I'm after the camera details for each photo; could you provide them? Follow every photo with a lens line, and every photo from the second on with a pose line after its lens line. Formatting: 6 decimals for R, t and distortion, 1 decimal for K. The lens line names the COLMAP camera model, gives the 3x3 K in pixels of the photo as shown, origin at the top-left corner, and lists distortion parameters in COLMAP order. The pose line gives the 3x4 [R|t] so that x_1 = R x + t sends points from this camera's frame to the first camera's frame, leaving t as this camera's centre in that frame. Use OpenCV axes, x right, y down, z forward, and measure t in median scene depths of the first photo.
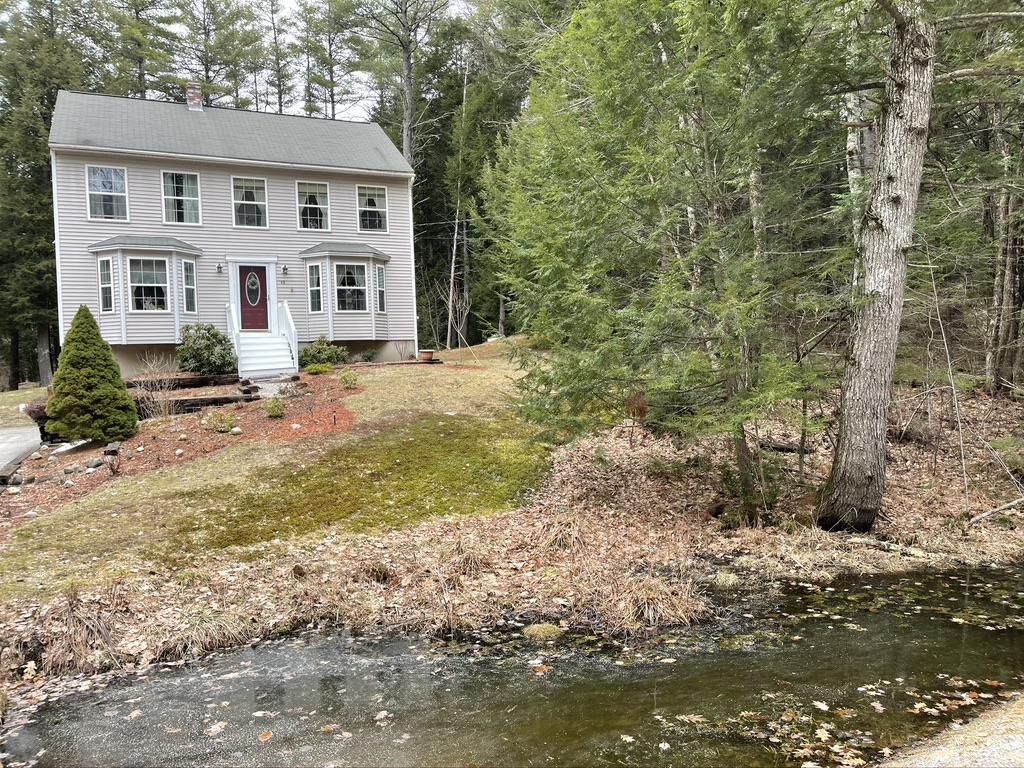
lens RADIAL K [[791.0, 0, 512.0], [0, 791.0, 384.0], [0, 0, 1]] dist [0.100973, -0.144369]
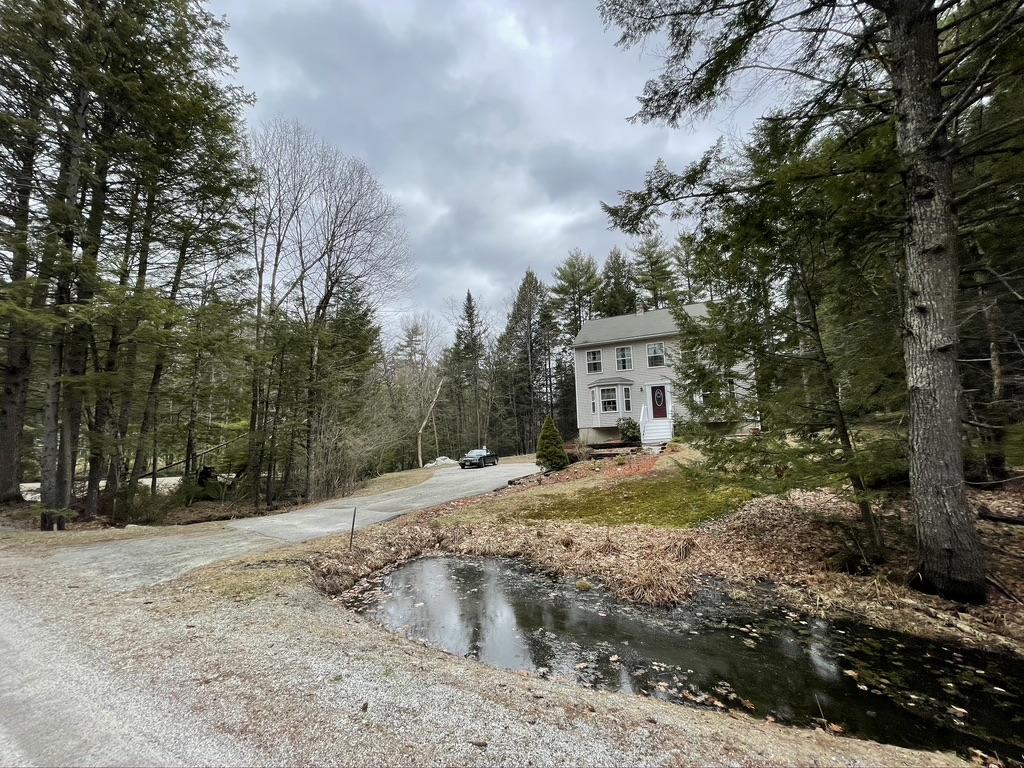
lens RADIAL K [[429.9, 0, 512.0], [0, 429.9, 384.0], [0, 0, 1]] dist [0.002522, 0.000380]
pose [[0.605759, -0.090558, -0.790478, 0.595503], [-0.012294, 0.992318, -0.123102, -0.033157], [0.795553, 0.084288, 0.599992, 0.140035]]
